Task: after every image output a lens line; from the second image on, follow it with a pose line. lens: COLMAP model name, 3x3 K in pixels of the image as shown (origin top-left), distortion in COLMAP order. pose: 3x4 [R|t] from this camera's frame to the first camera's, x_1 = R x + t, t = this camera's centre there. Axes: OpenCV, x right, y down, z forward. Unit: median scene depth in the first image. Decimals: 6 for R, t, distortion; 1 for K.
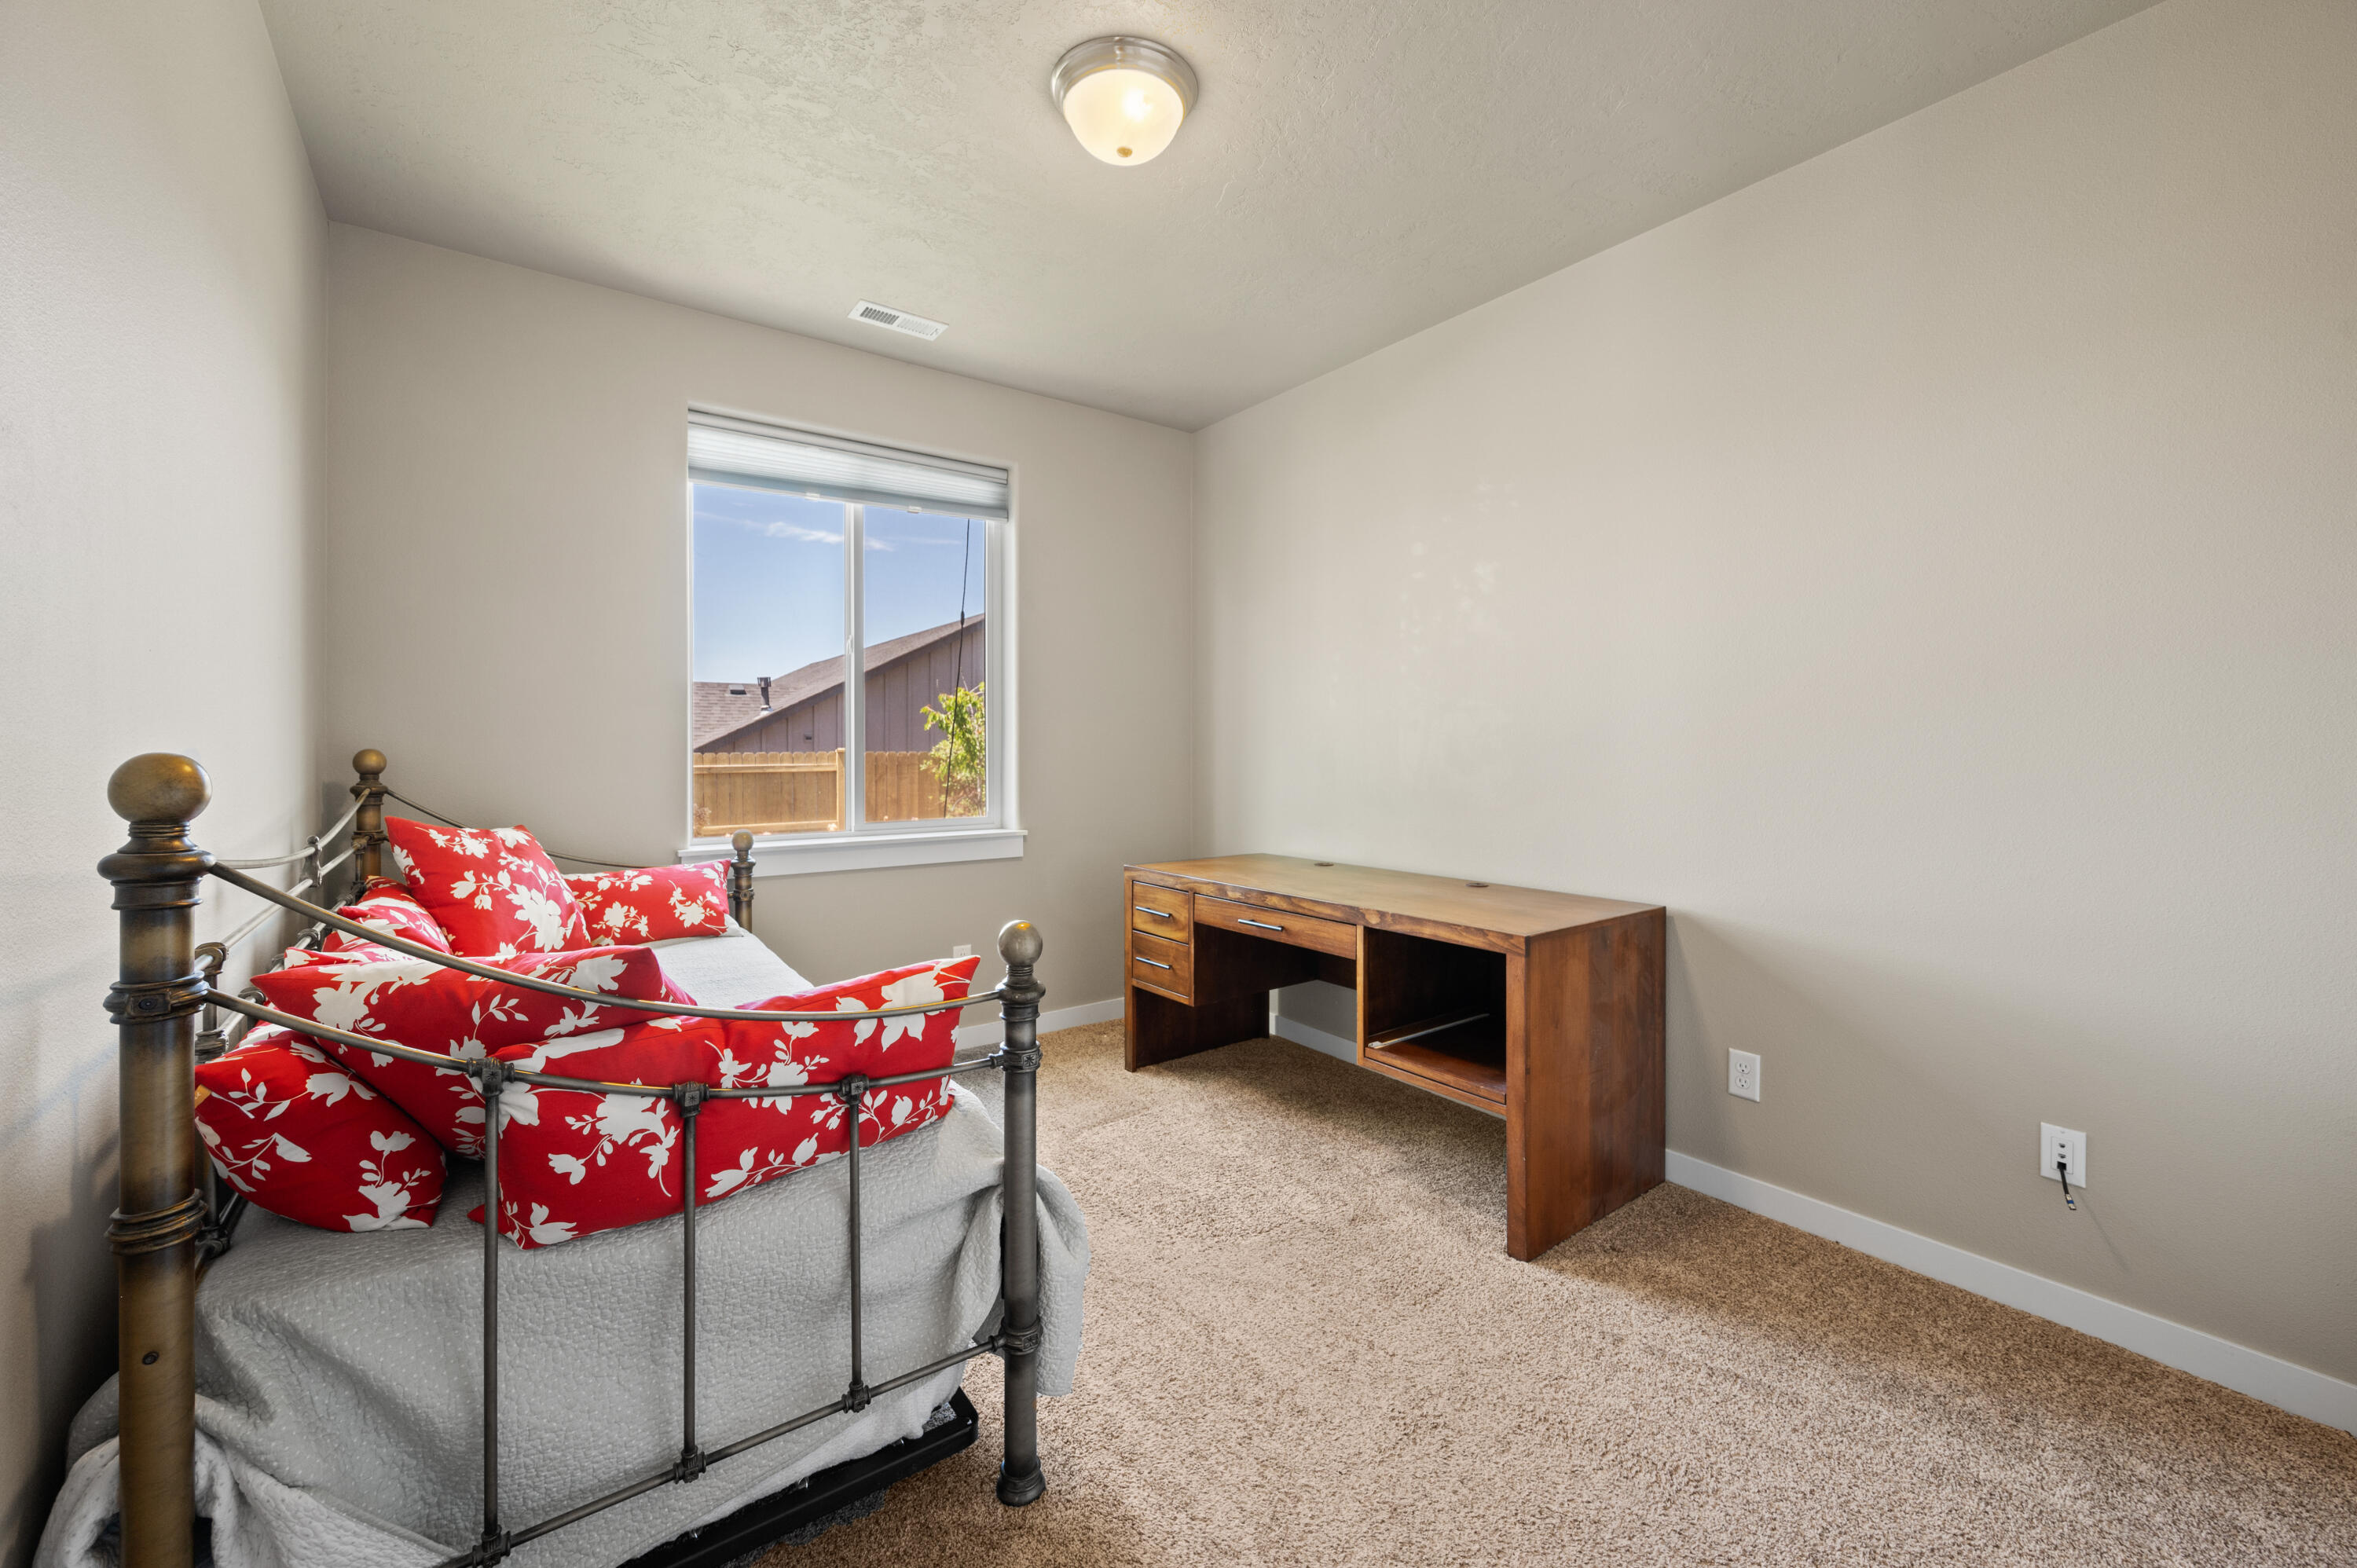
lens RADIAL K [[941.1, 0, 1180.9], [0, 941.1, 749.3], [0, 0, 1]] dist [-0.000039, -0.000197]
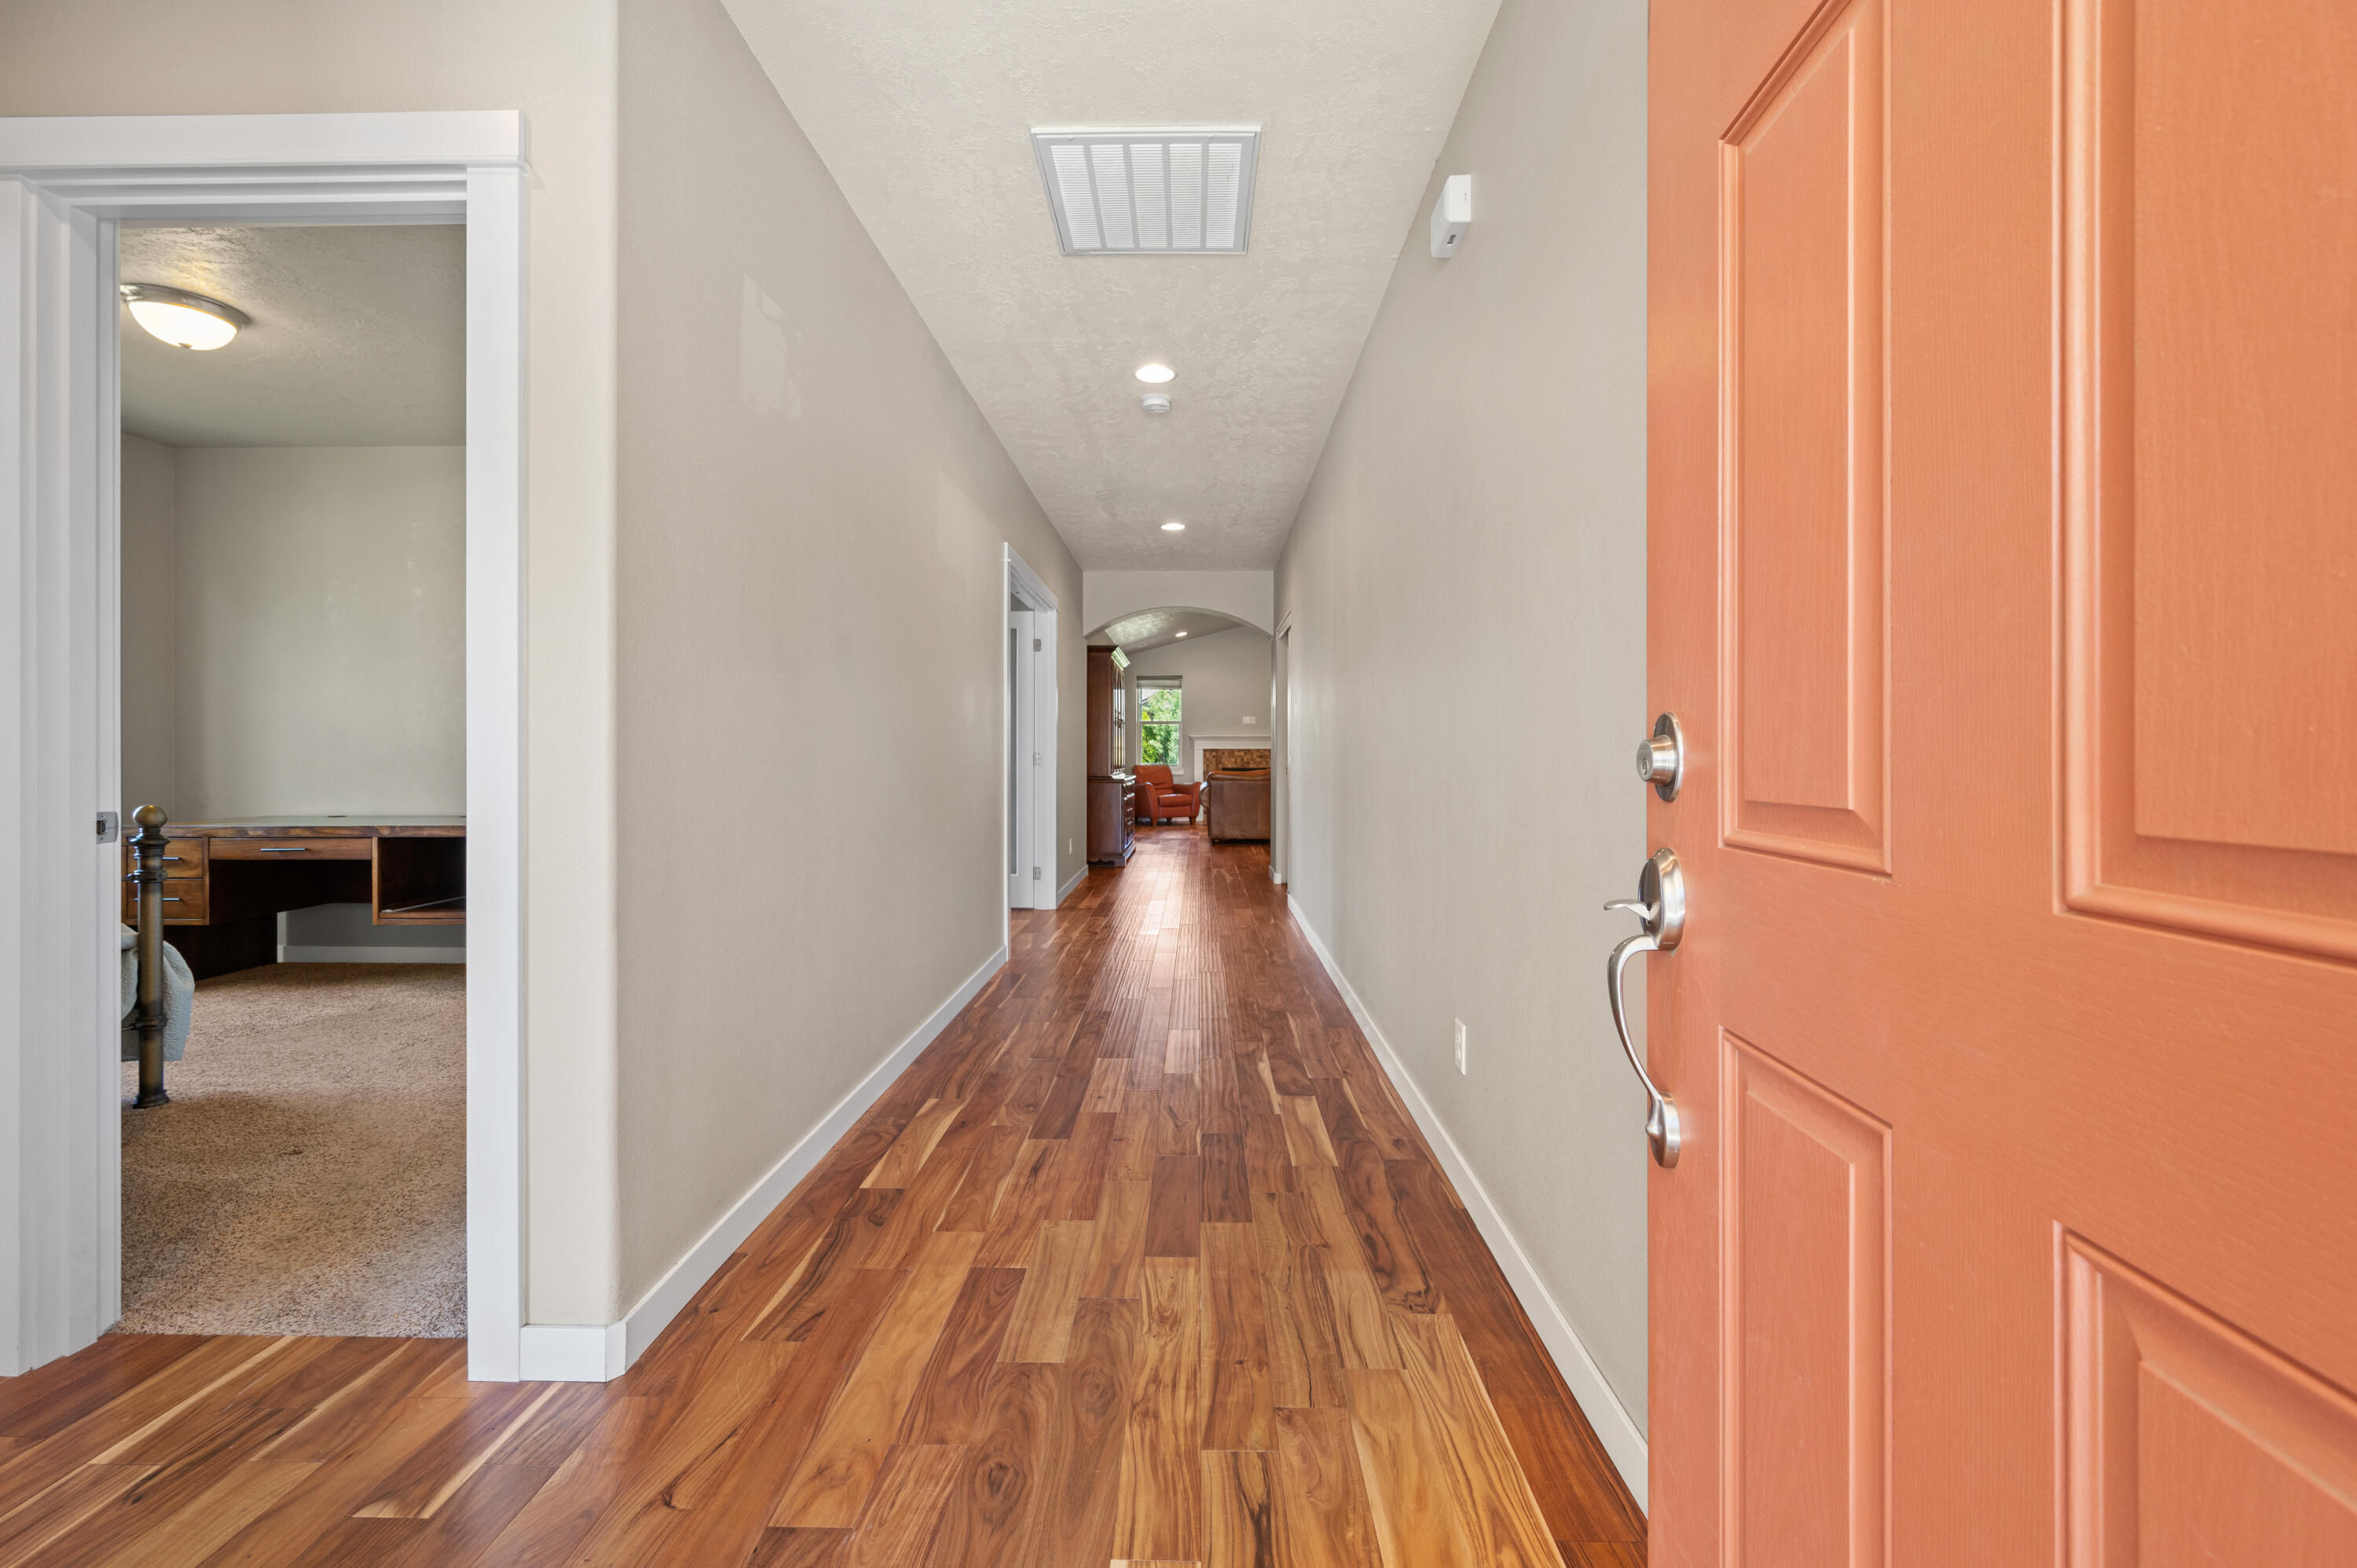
lens RADIAL K [[941.1, 0, 1180.9], [0, 941.1, 749.3], [0, 0, 1]] dist [-0.000039, -0.000197]
pose [[0.613787, -0.003126, 0.789465, -0.218978], [0.009550, 0.999948, -0.003466, 0.054593], [-0.789414, 0.009667, 0.613785, -1.009329]]
